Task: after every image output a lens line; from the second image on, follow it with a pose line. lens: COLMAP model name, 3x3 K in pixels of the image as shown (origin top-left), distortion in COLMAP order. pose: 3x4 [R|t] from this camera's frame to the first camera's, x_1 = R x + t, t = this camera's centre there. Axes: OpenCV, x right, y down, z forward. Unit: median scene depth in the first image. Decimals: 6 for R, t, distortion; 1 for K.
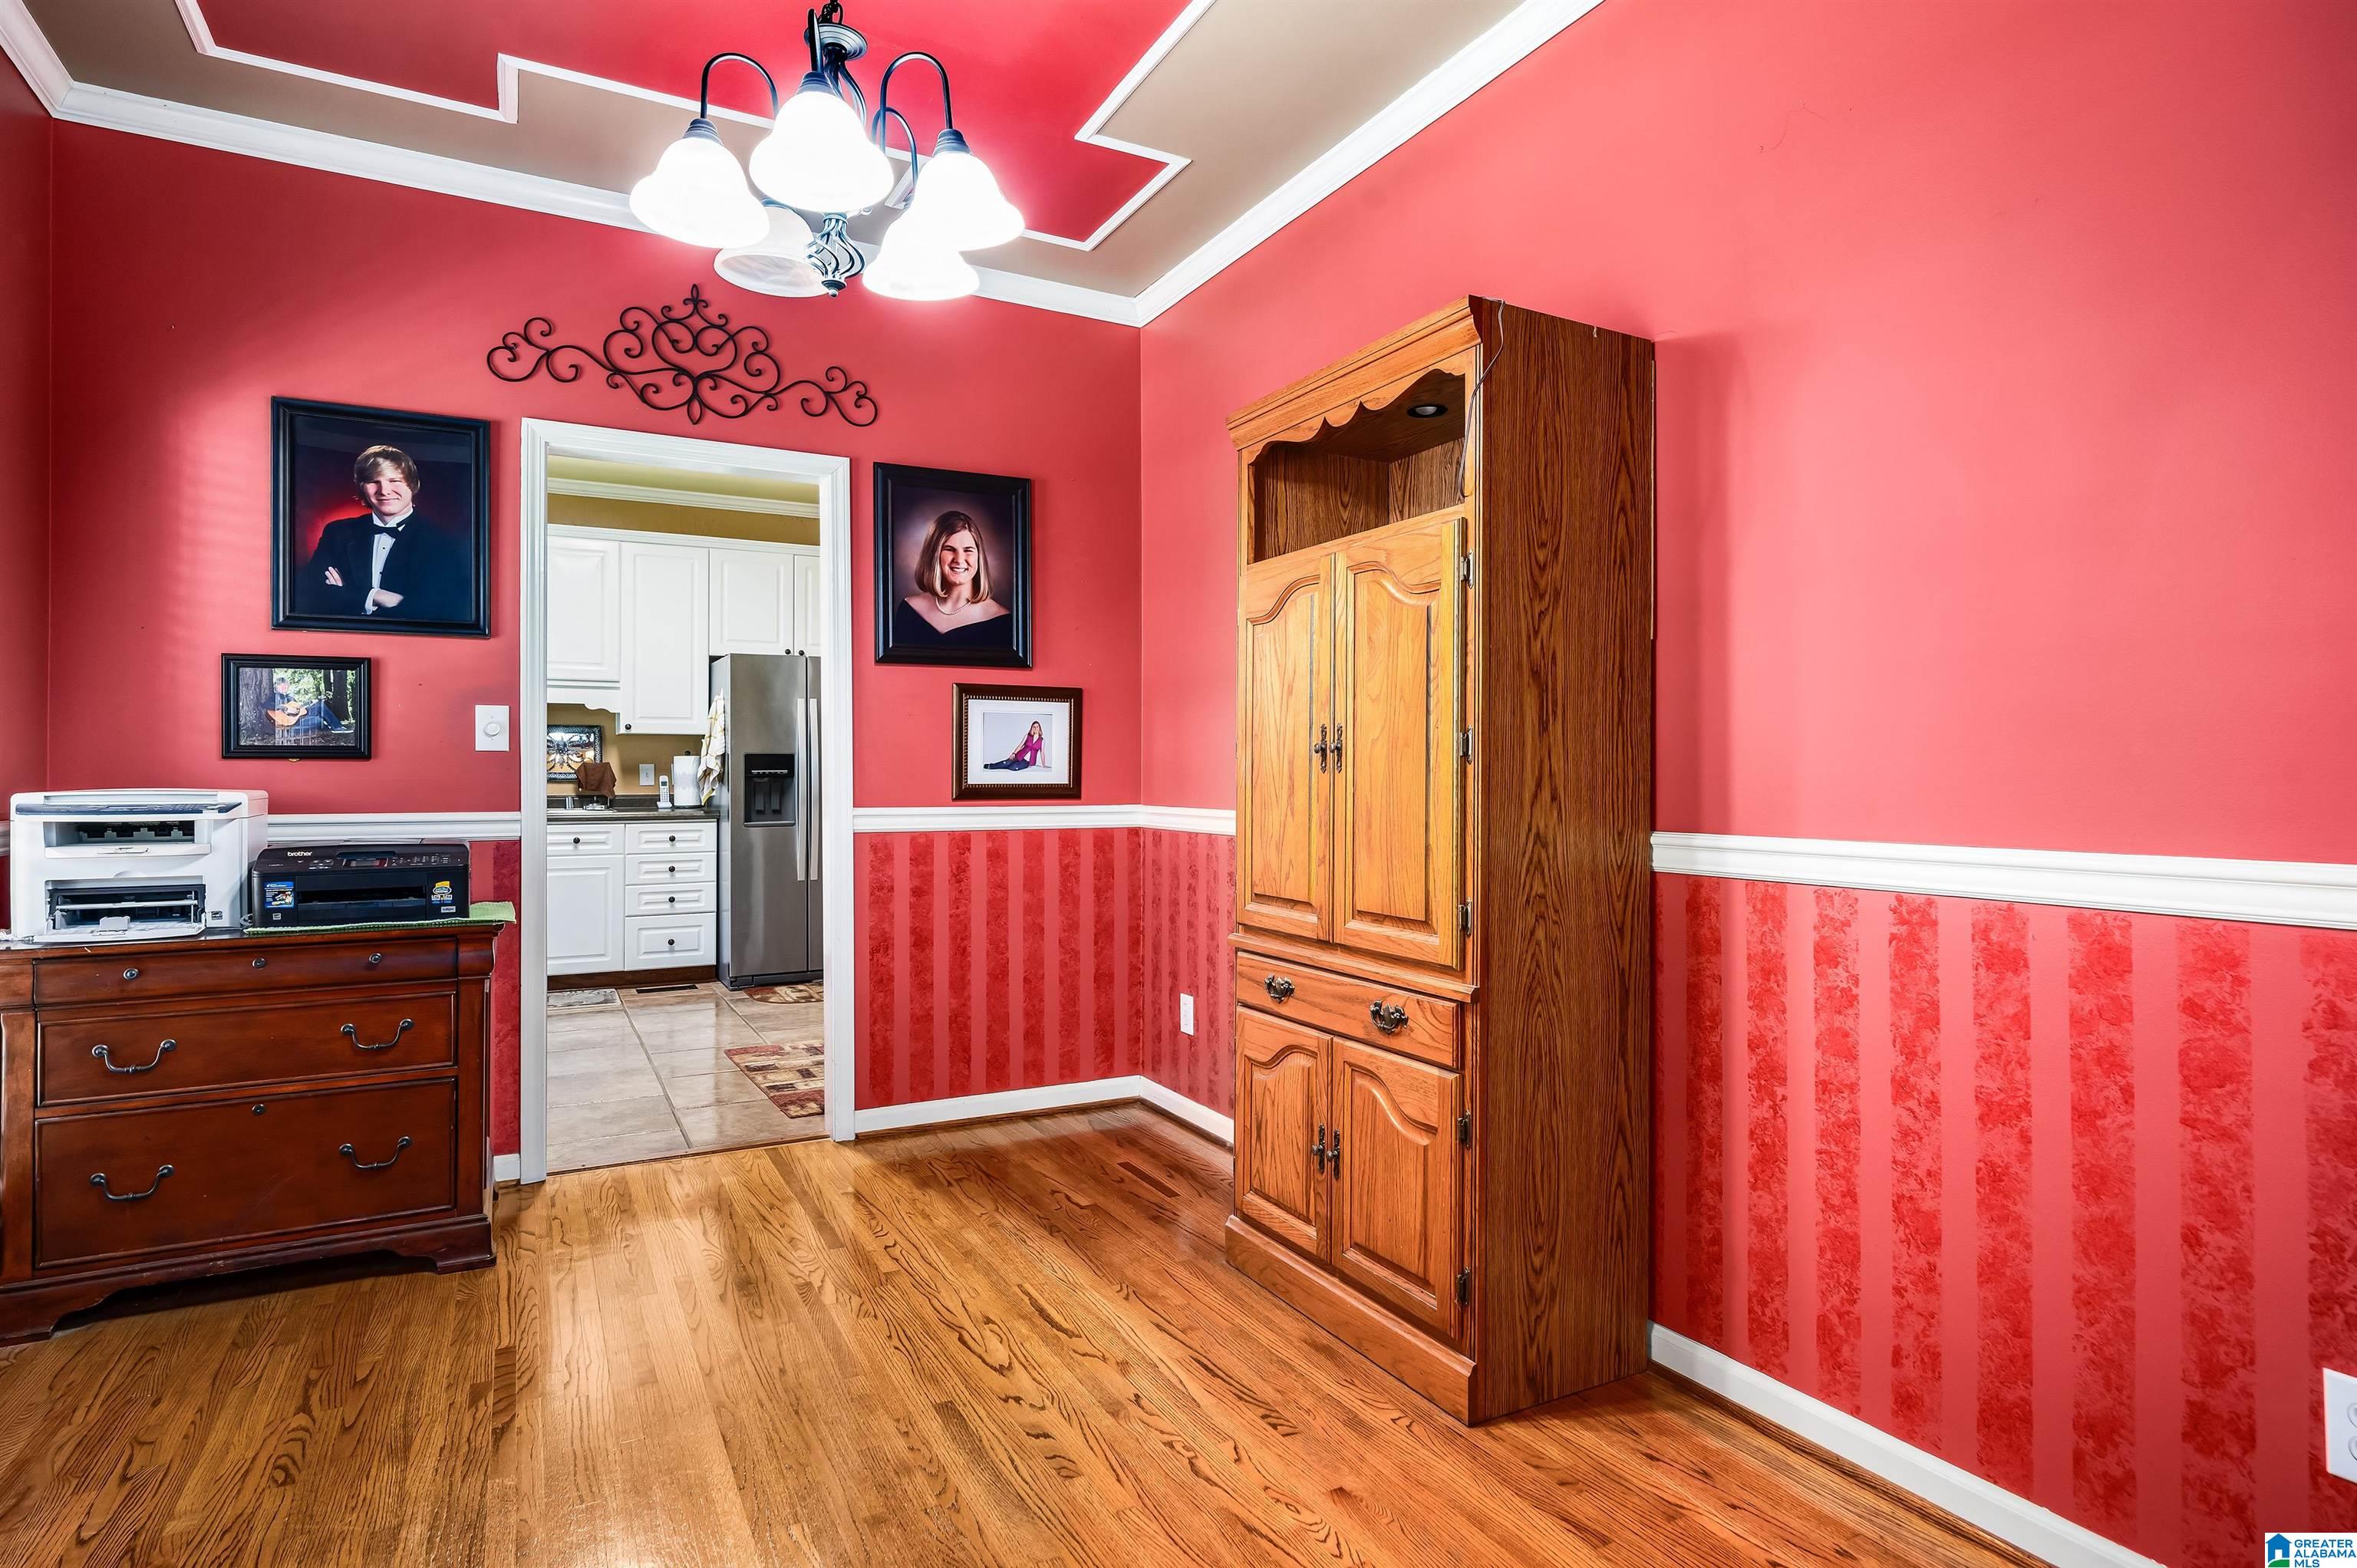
lens RADIAL K [[1251.1, 0, 1176.8], [0, 1251.1, 777.5], [0, 0, 1]] dist [-0.008031, -0.000559]
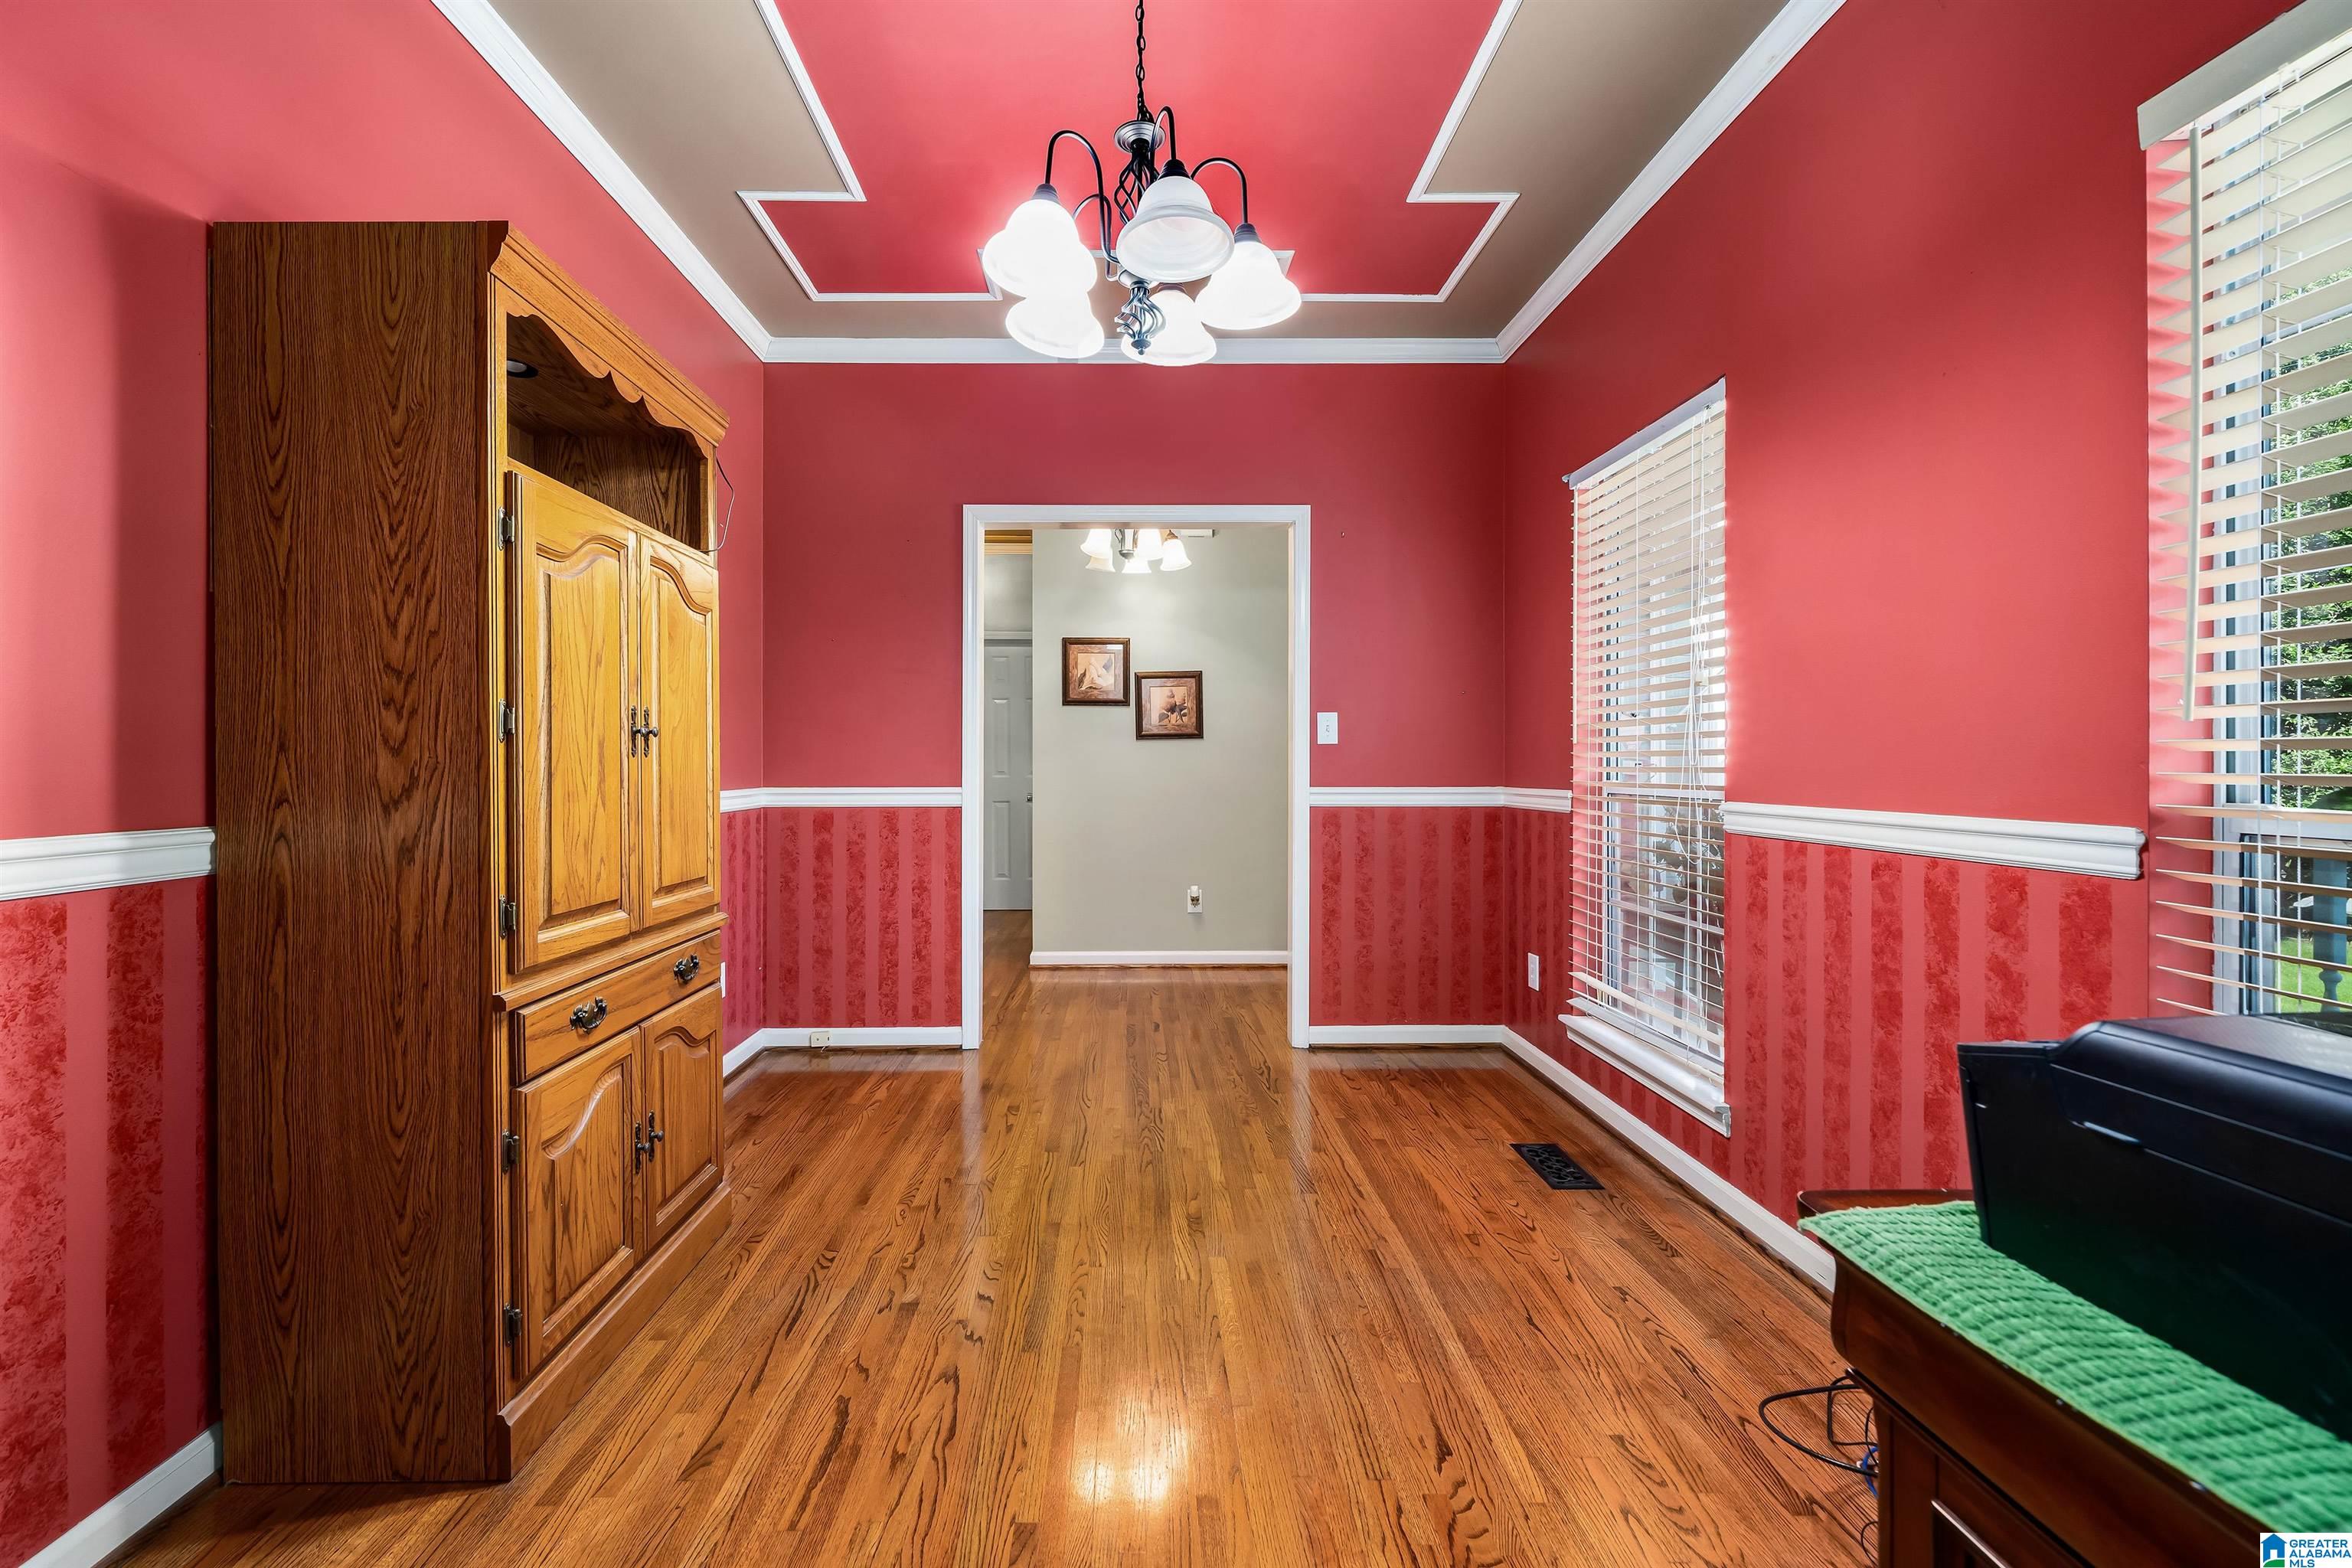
lens RADIAL K [[916.9, 0, 1165.2], [0, 916.9, 767.5], [0, 0, 1]] dist [-0.000296, -0.000006]
pose [[-0.900118, -0.005557, 0.435612, -0.544253], [-0.002098, 0.999962, 0.008422, -0.002505], [-0.435642, 0.006667, -0.900095, 1.427307]]
